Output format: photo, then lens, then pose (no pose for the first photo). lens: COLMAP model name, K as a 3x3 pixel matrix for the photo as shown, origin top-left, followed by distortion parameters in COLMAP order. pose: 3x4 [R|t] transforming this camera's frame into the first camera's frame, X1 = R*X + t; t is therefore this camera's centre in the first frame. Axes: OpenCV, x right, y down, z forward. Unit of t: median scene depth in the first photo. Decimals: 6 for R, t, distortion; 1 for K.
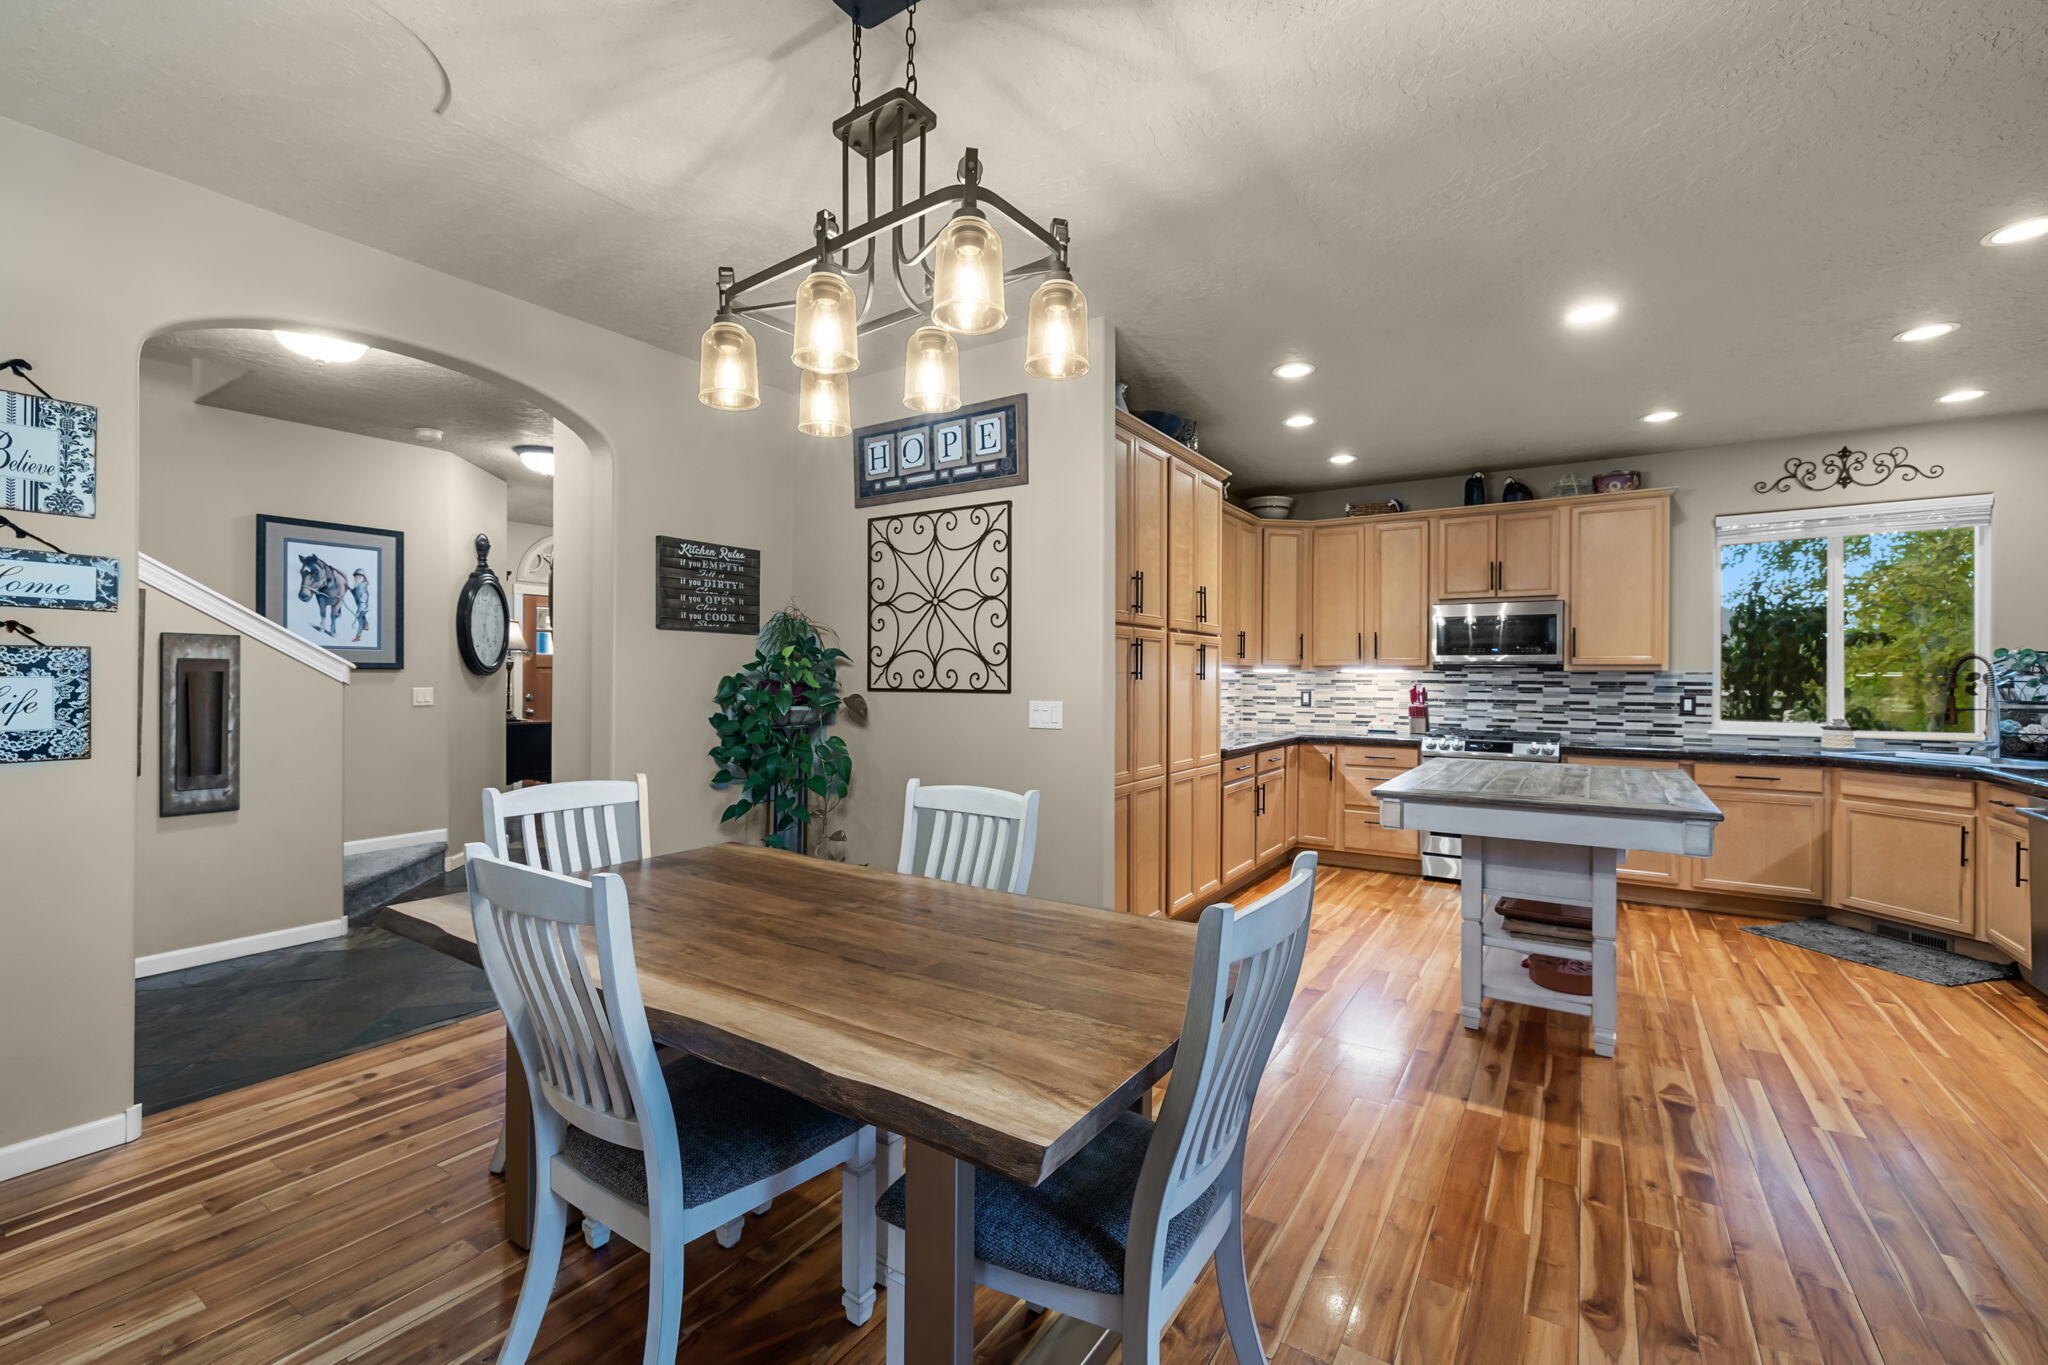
lens RADIAL K [[863.9, 0, 1024.0], [0, 863.9, 682.5], [0, 0, 1]] dist [-0.000868, -0.000149]
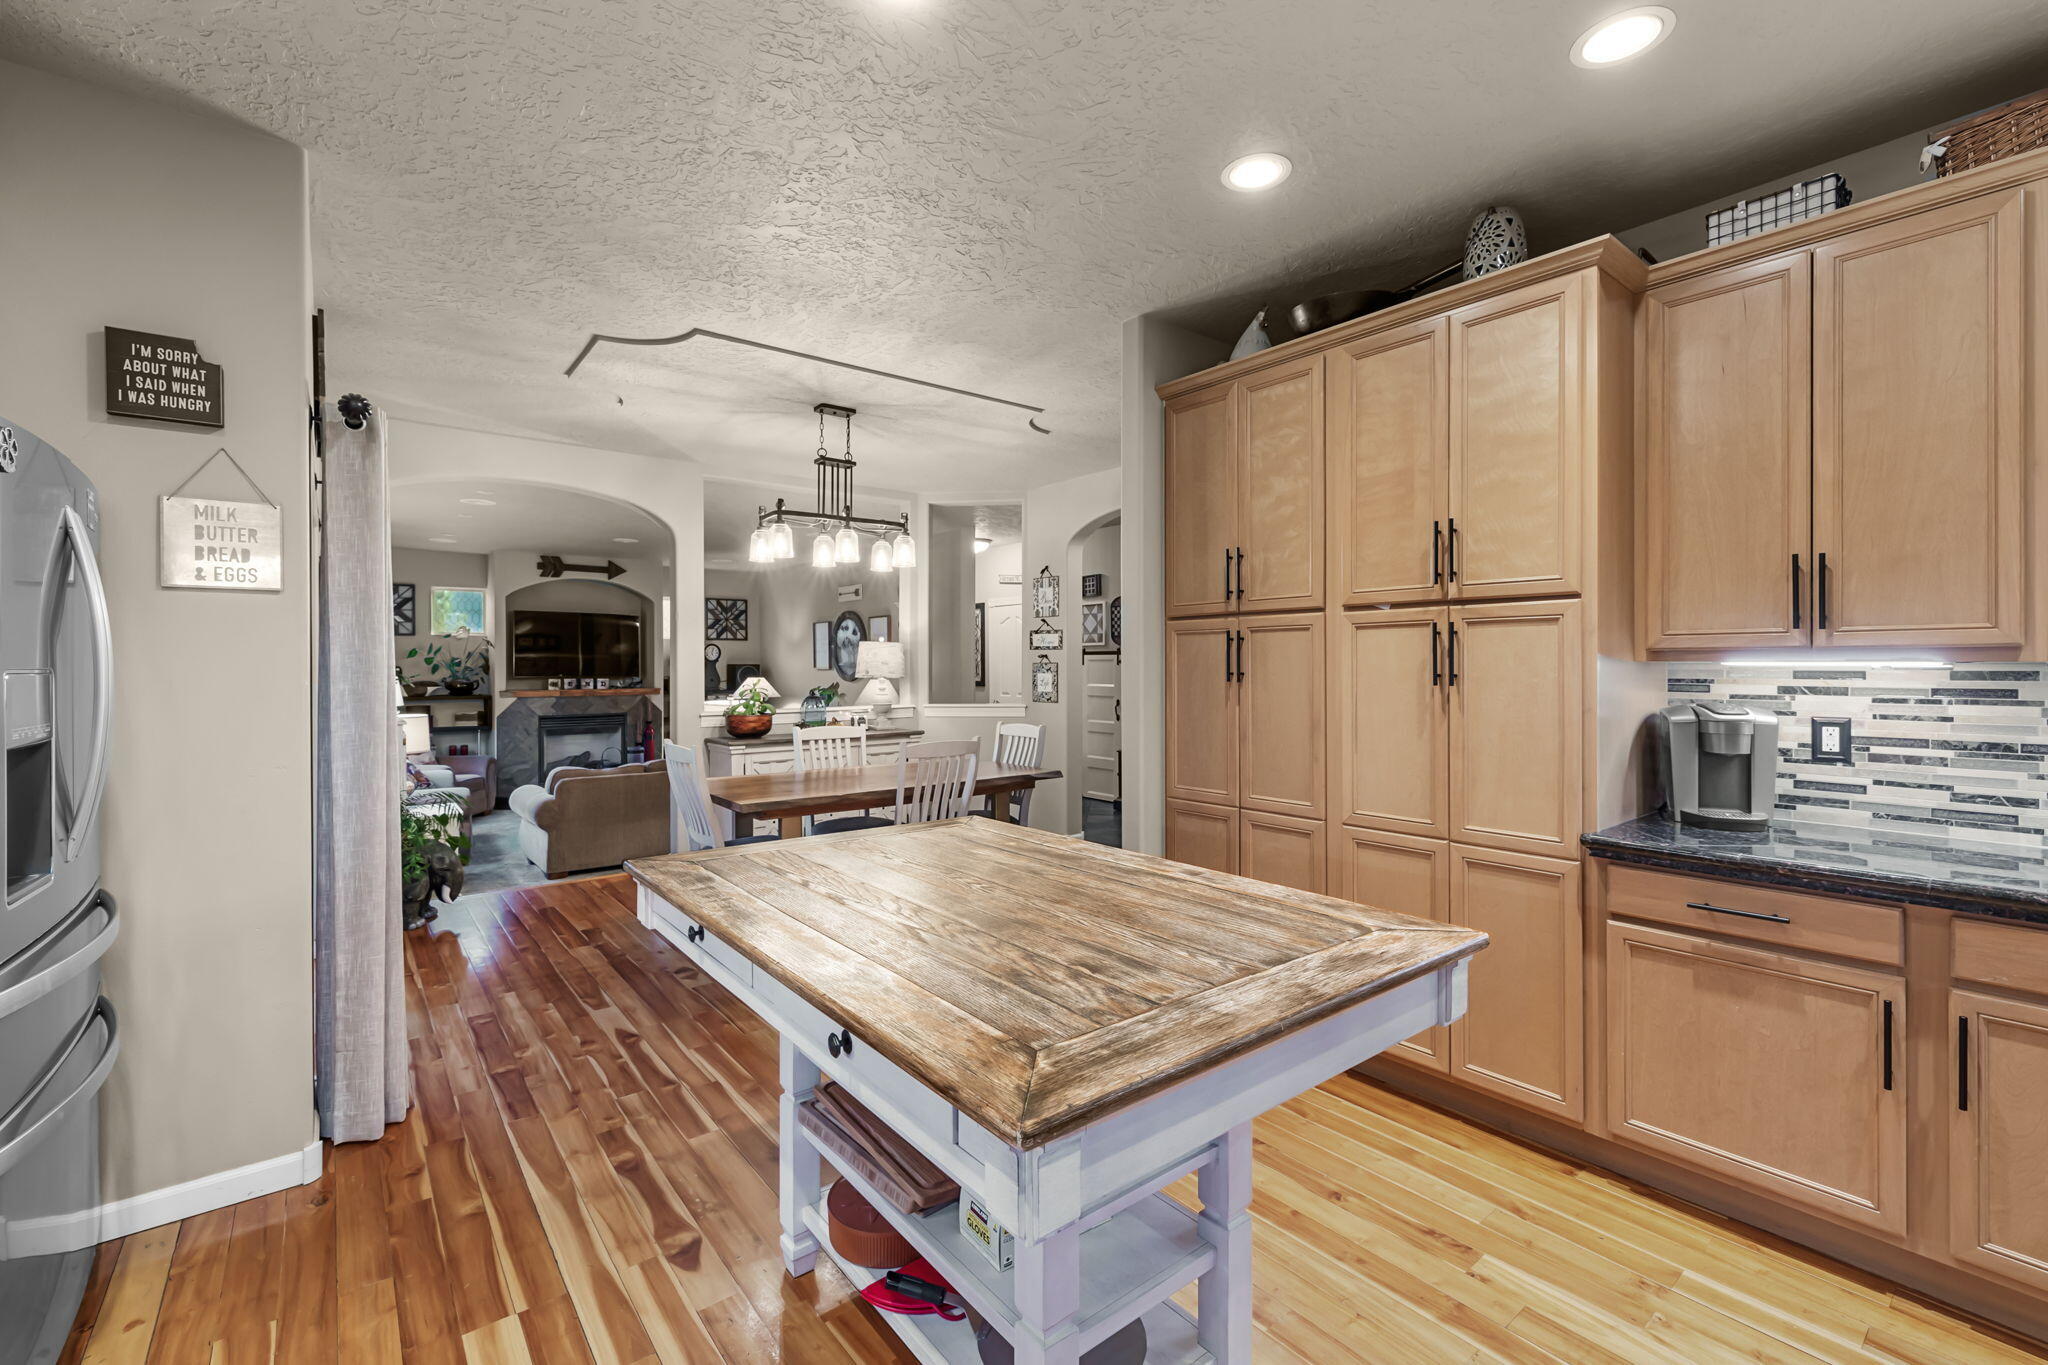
lens RADIAL K [[882.4, 0, 1024.0], [0, 882.4, 682.5], [0, 0, 1]] dist [-0.000623, 0.000081]
pose [[-0.318987, 0.014226, -0.947652, 1.608106], [-0.002791, 0.999869, 0.015949, -0.021958], [0.947755, 0.007732, -0.318906, 1.775153]]
